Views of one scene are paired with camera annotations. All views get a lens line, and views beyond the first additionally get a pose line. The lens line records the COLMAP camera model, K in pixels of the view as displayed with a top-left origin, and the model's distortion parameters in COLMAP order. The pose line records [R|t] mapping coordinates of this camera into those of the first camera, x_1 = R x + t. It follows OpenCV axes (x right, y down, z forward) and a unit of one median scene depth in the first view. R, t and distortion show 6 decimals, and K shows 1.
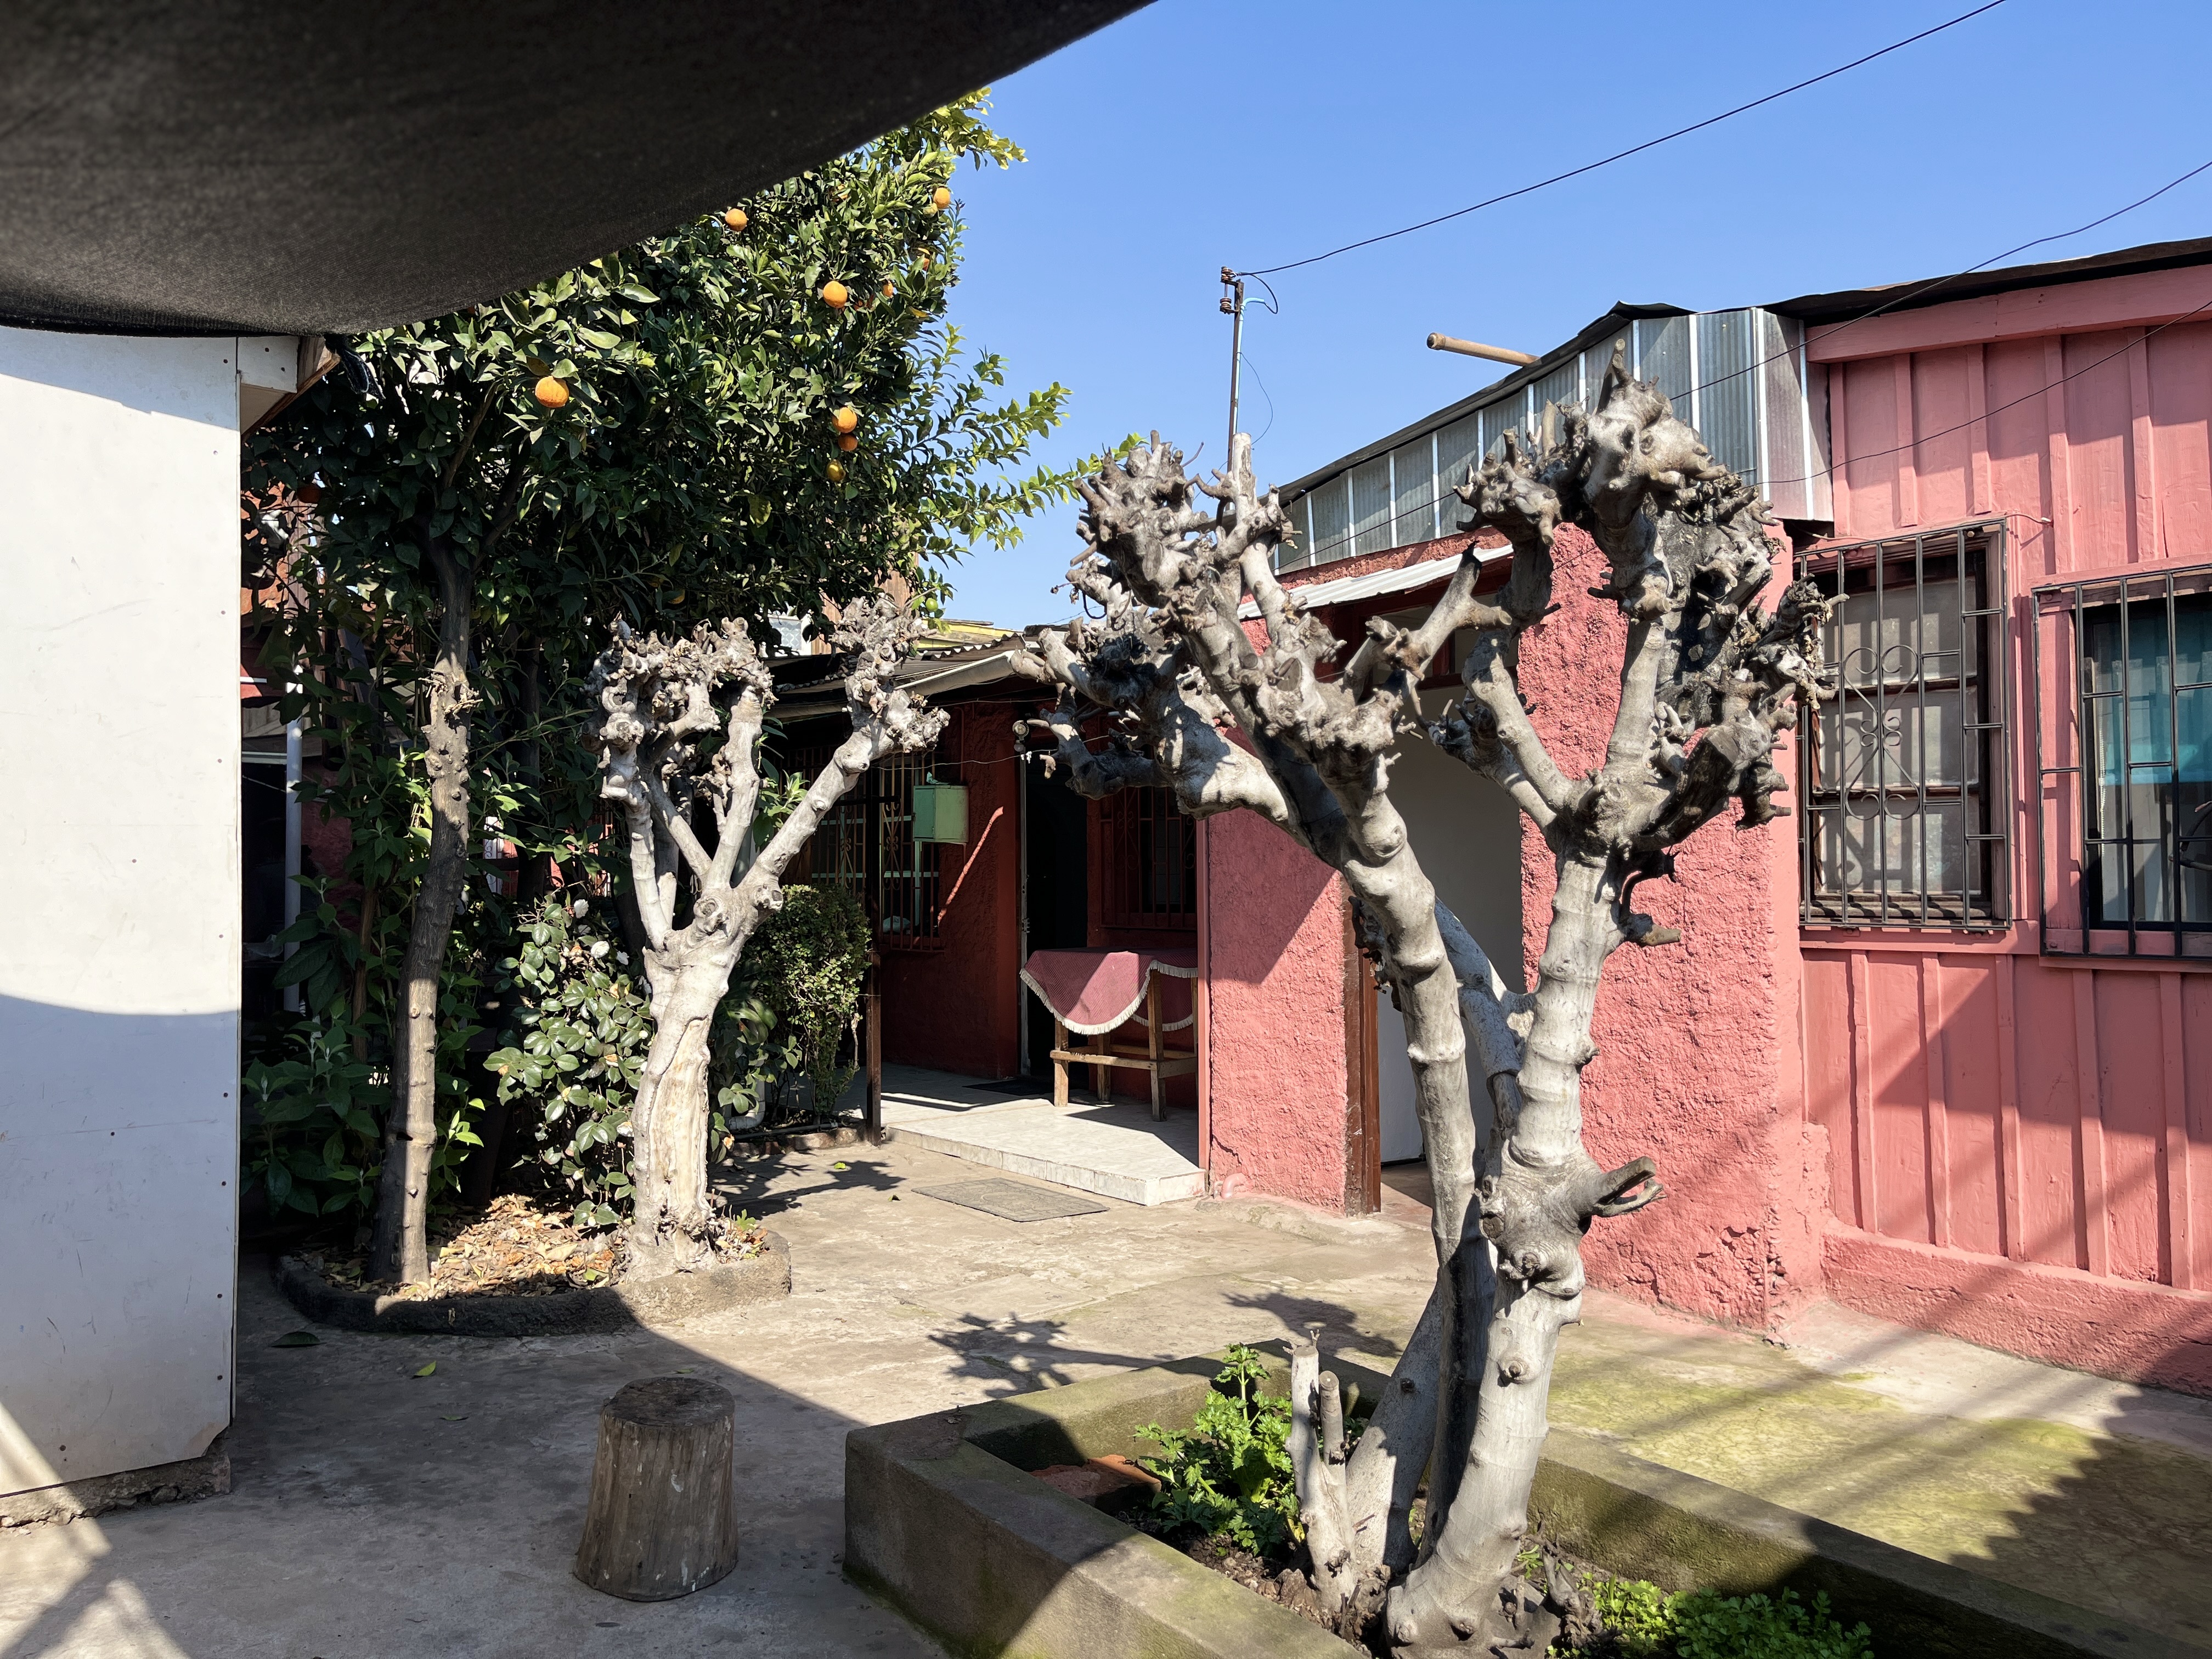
lens RADIAL K [[1676.0, 0, 1093.7], [0, 1676.0, 828.4], [0, 0, 1]] dist [0.059686, -0.075632]
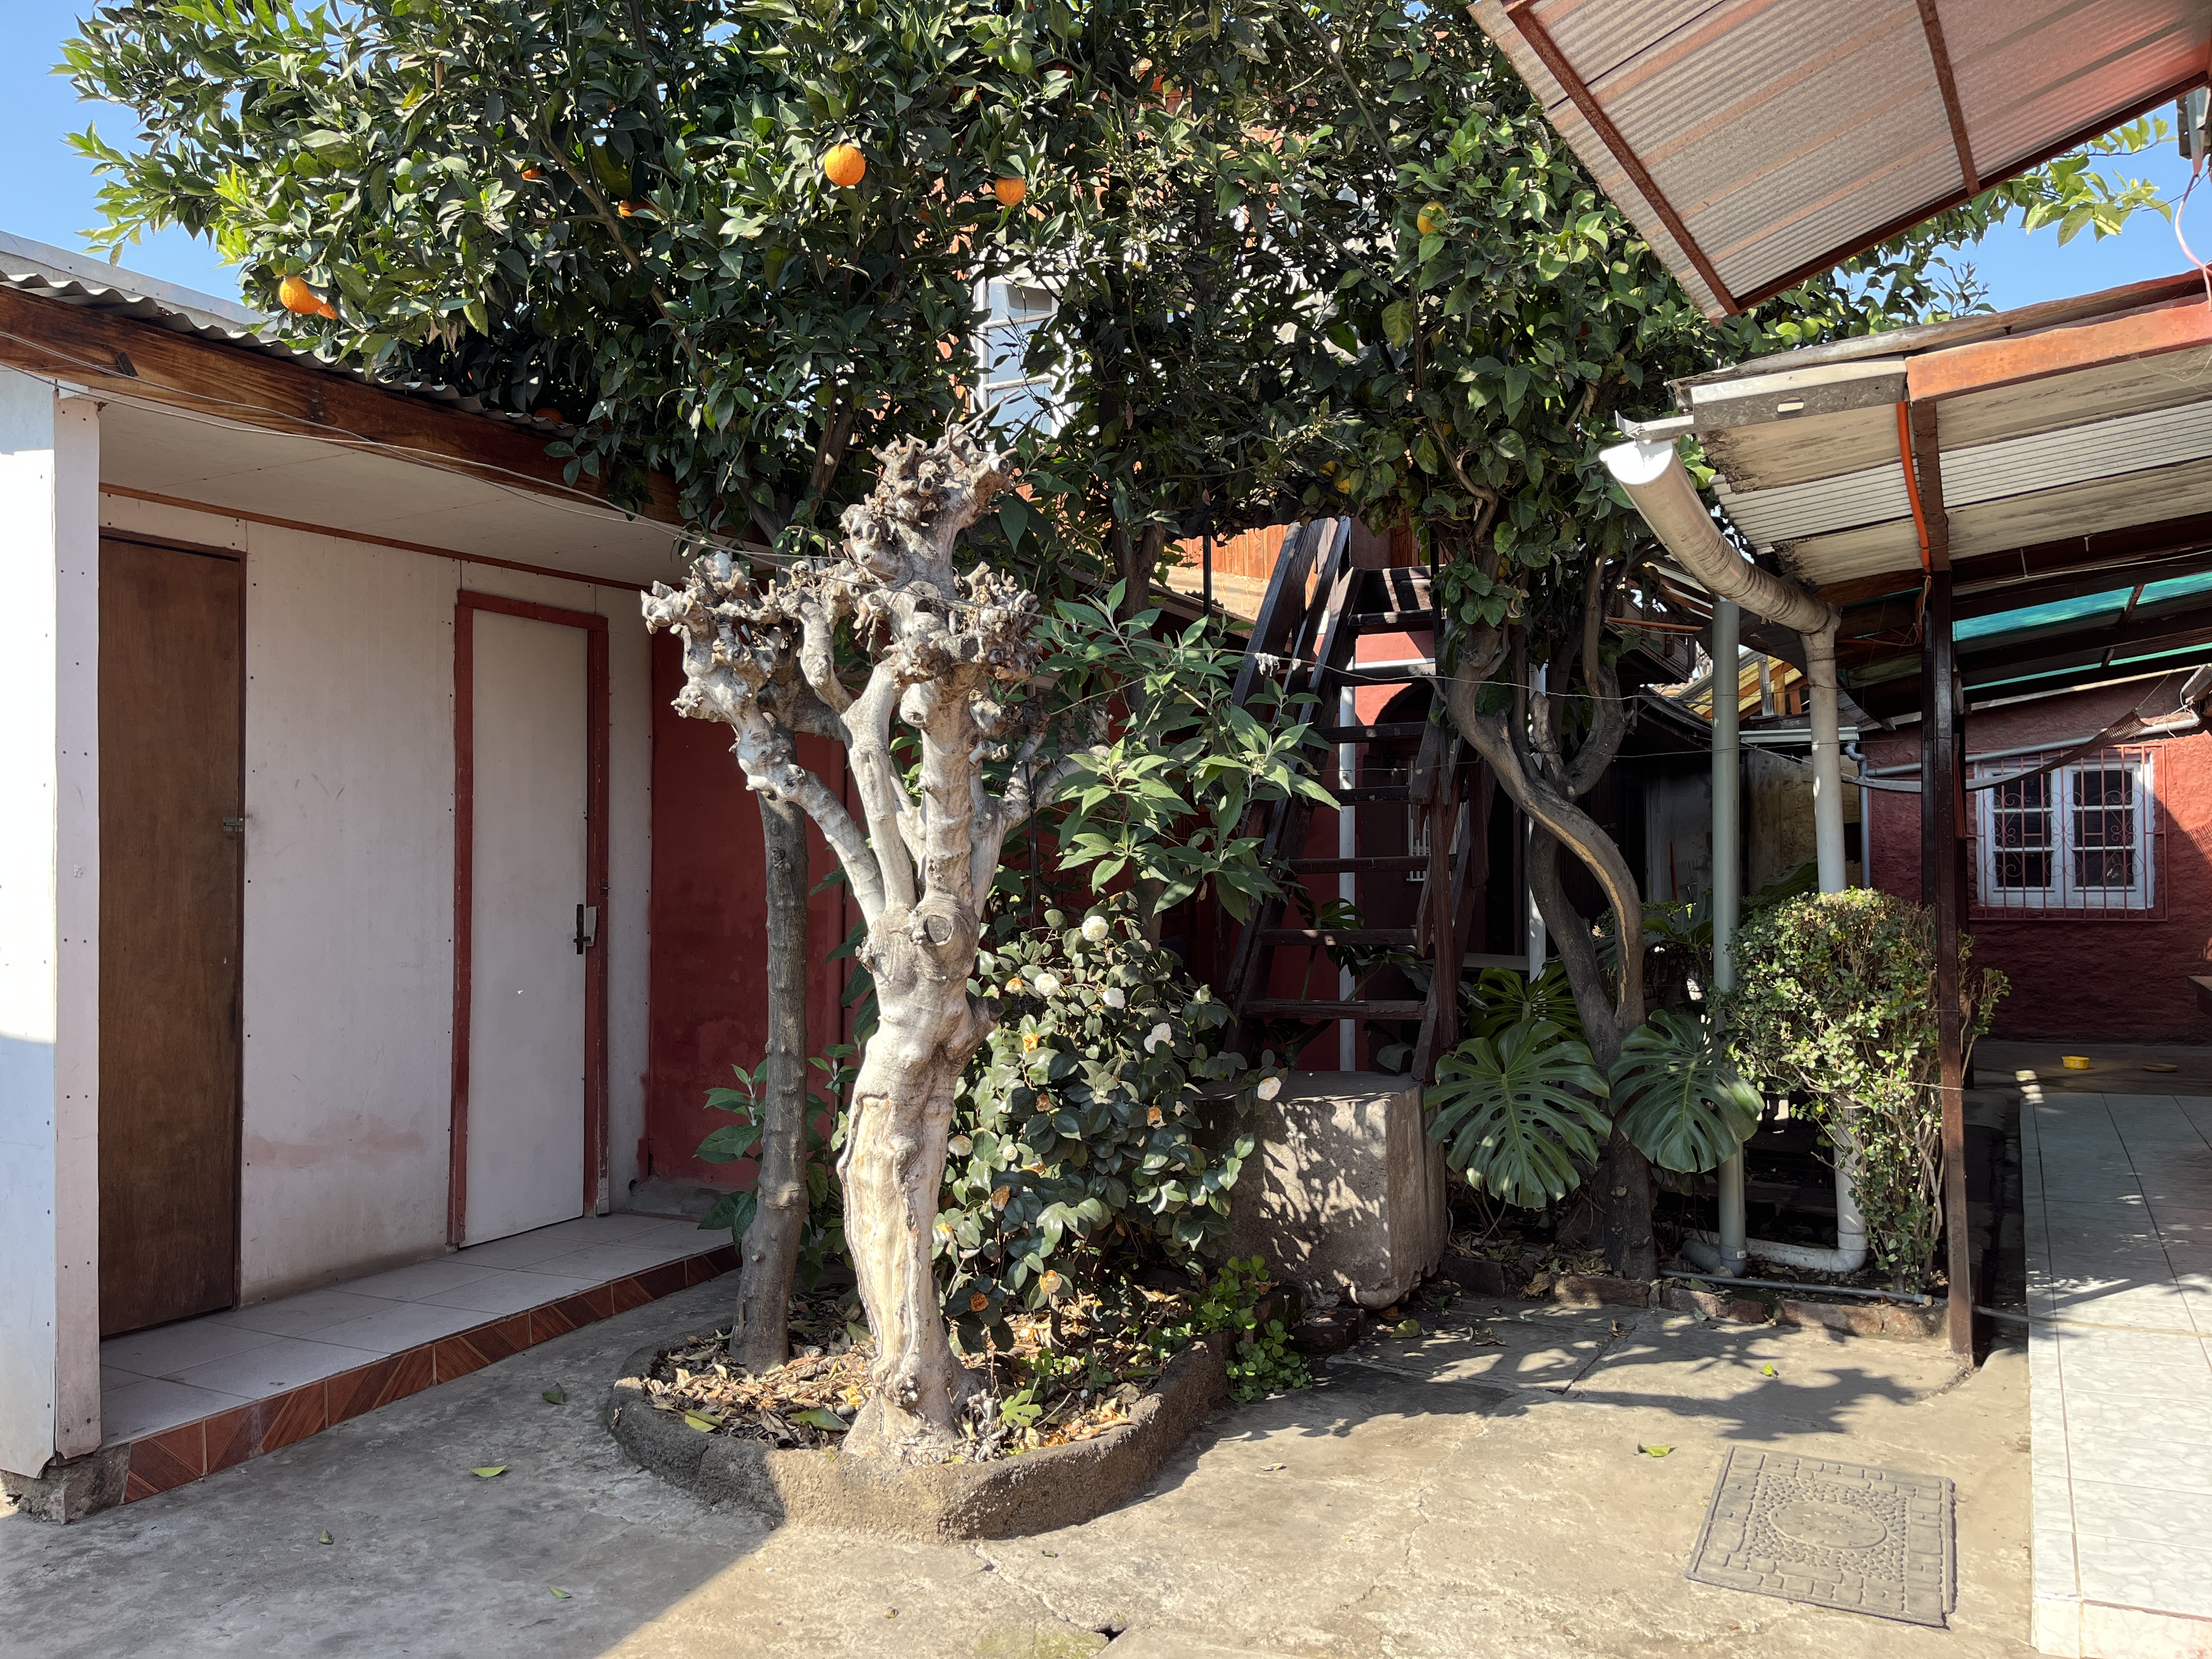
lens RADIAL K [[1676.0, 0, 1093.7], [0, 1676.0, 828.4], [0, 0, 1]] dist [0.059686, -0.075632]
pose [[0.396162, -0.019217, -0.917979, 0.491573], [0.035083, 0.999368, -0.005781, 0.009572], [0.917510, -0.029915, 0.396586, 0.895543]]
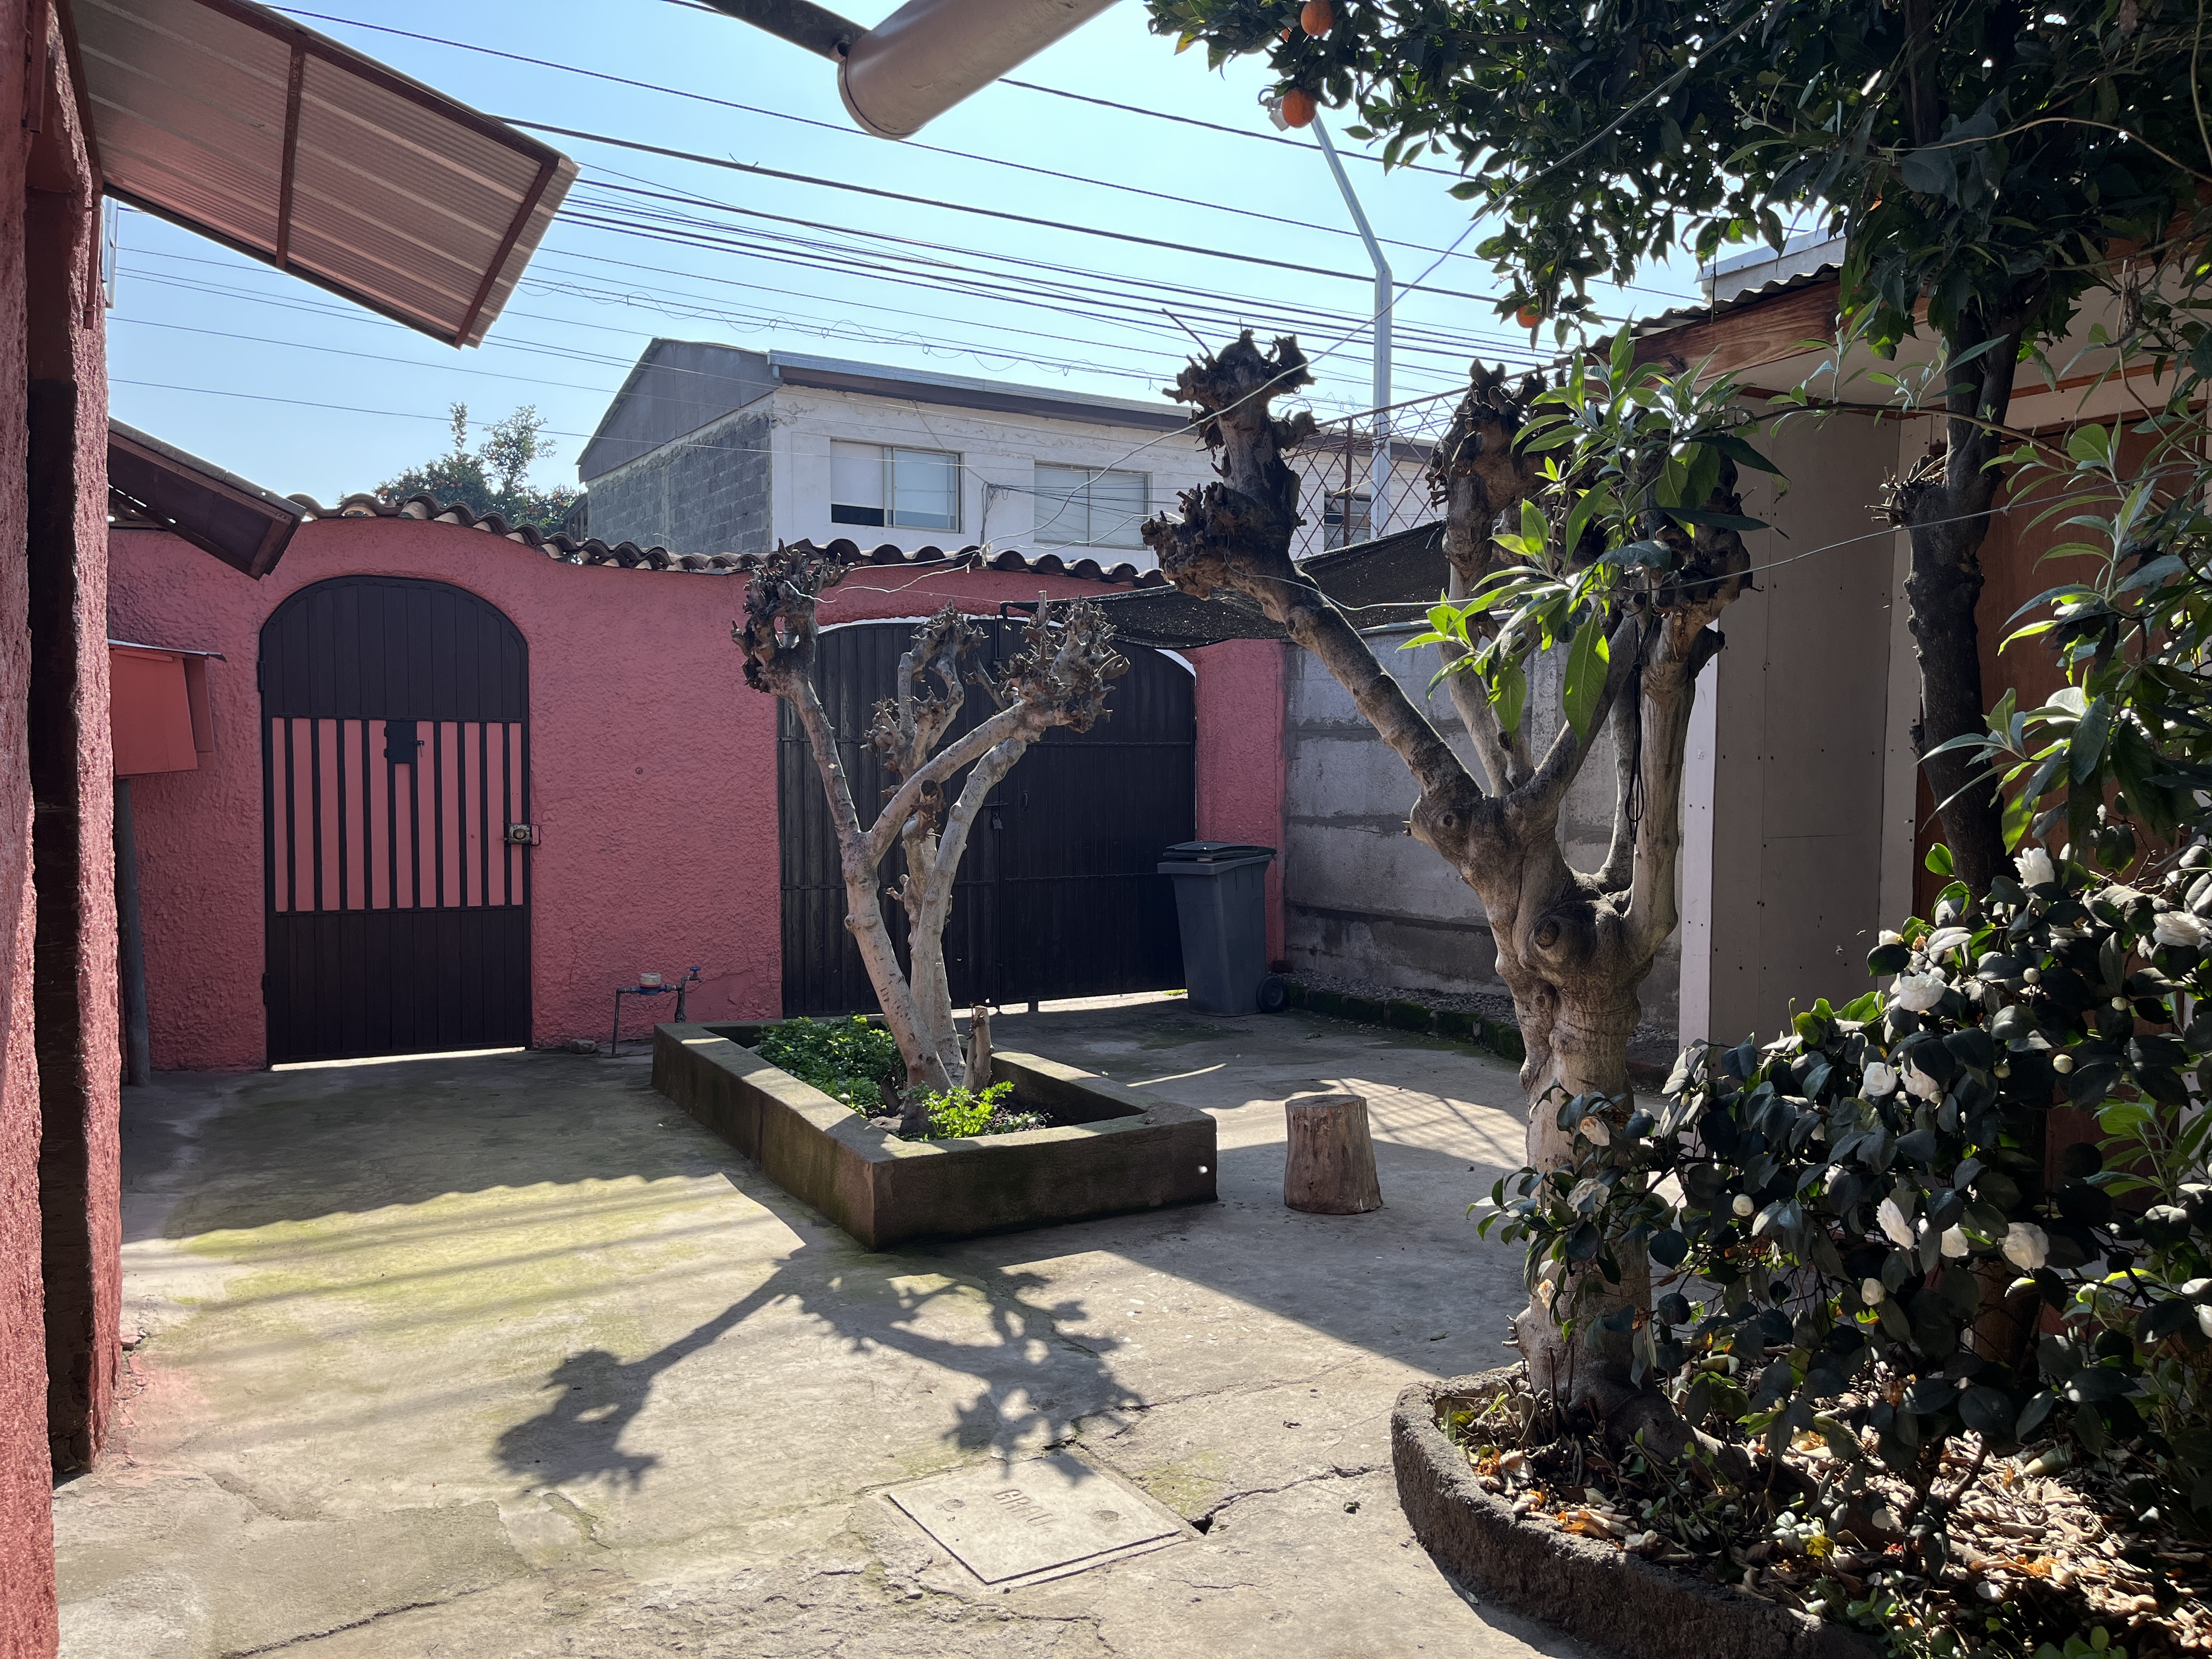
lens RADIAL K [[1748.3, 0, 1104.1], [0, 1748.3, 851.2], [0, 0, 1]] dist [0.052421, -0.001675]
pose [[-0.986528, -0.010985, 0.163224, -0.219308], [-0.008975, 0.999875, 0.013047, 0.053256], [-0.163347, 0.011406, -0.986503, 1.891125]]
